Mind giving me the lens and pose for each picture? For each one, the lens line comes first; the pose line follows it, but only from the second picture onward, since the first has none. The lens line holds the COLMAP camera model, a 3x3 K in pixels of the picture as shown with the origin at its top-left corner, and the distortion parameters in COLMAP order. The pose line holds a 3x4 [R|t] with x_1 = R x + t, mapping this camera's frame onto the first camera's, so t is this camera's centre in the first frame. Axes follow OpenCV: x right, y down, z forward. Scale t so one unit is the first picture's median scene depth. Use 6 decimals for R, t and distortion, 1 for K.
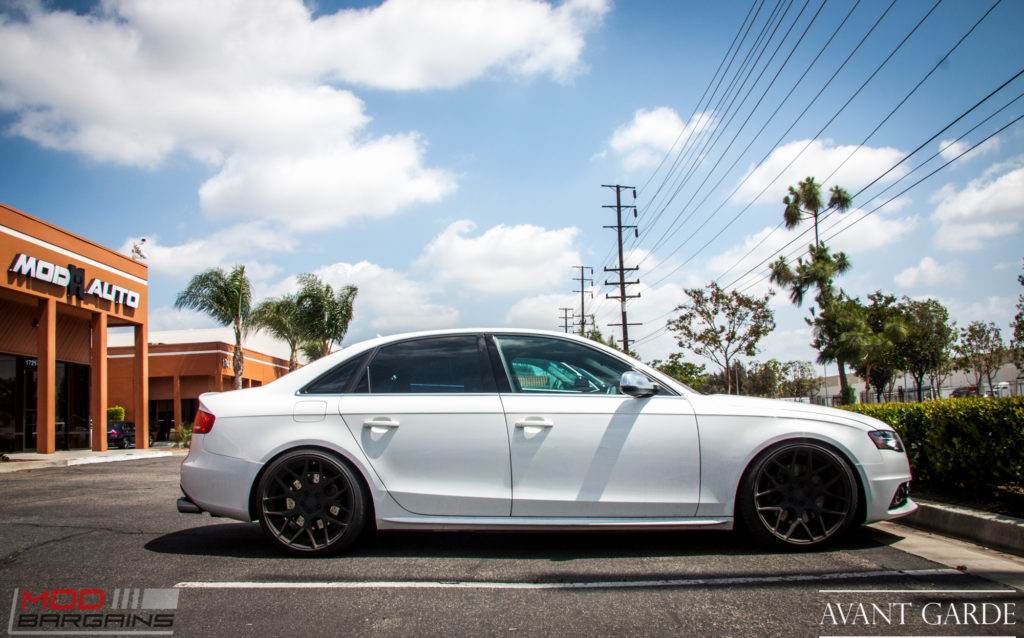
lens RADIAL K [[831.6, 0, 512.0], [0, 831.6, 319.0], [0, 0, 1]] dist [-0.130298, 0.003270]
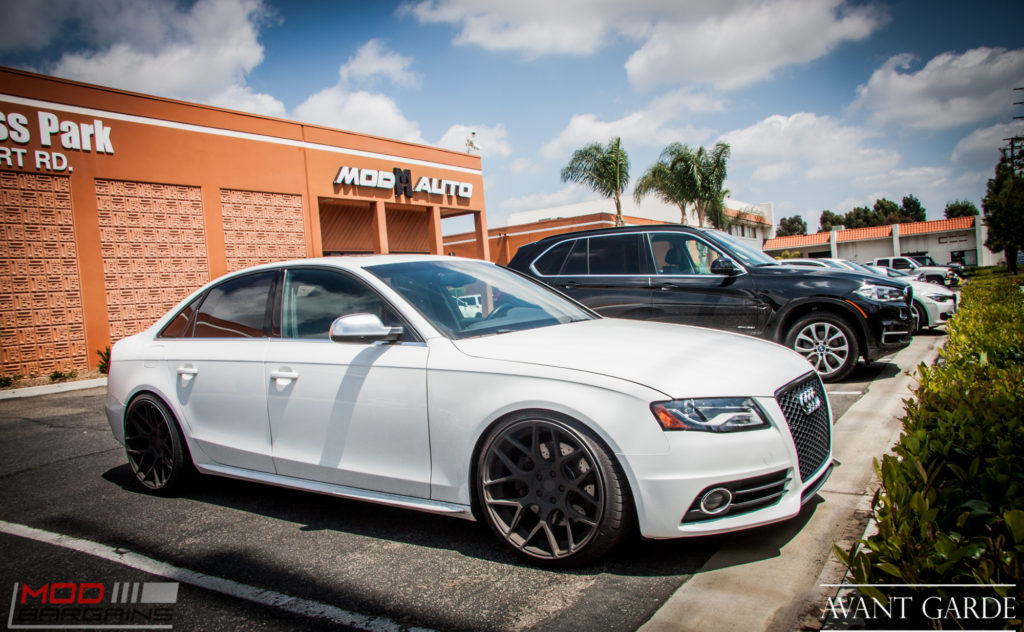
lens RADIAL K [[798.6, 0, 511.4], [0, 798.6, 342.3], [0, 0, 1]] dist [-0.207069, 0.145637]
pose [[0.857251, -0.003034, -0.514890, 0.160263], [0.110126, 0.977924, 0.177589, -0.007118], [0.502985, -0.208941, 0.838660, 0.103891]]
